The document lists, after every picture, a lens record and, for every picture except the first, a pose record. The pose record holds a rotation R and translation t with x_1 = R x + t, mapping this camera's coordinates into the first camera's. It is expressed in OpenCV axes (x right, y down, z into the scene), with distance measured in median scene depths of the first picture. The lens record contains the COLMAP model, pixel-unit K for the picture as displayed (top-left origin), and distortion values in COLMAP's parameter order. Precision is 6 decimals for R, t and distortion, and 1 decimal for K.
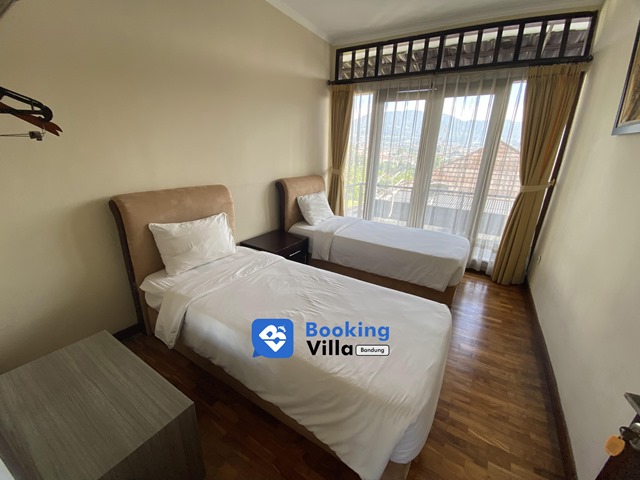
lens RADIAL K [[255.6, 0, 320.0], [0, 255.6, 240.0], [0, 0, 1]] dist [-0.001459, -0.000124]
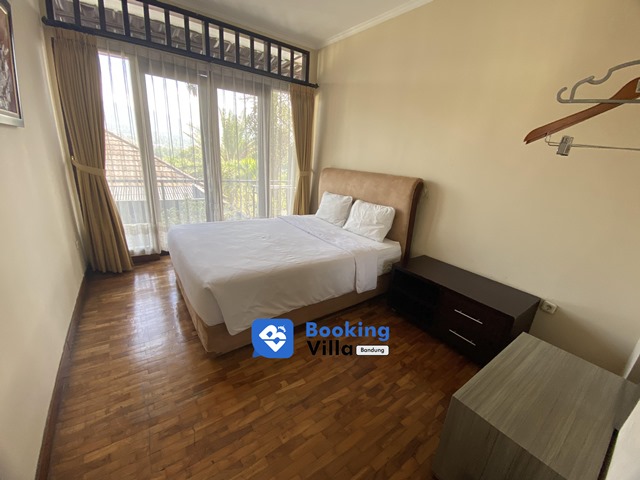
lens RADIAL K [[275.5, 0, 320.0], [0, 275.5, 240.0], [0, 0, 1]] dist [0.000381, -0.000153]
pose [[0.395436, -0.280238, 0.874699, -0.483265], [0.246147, 0.949817, 0.193026, -0.105411], [-0.884897, 0.138976, 0.444571, 0.257411]]
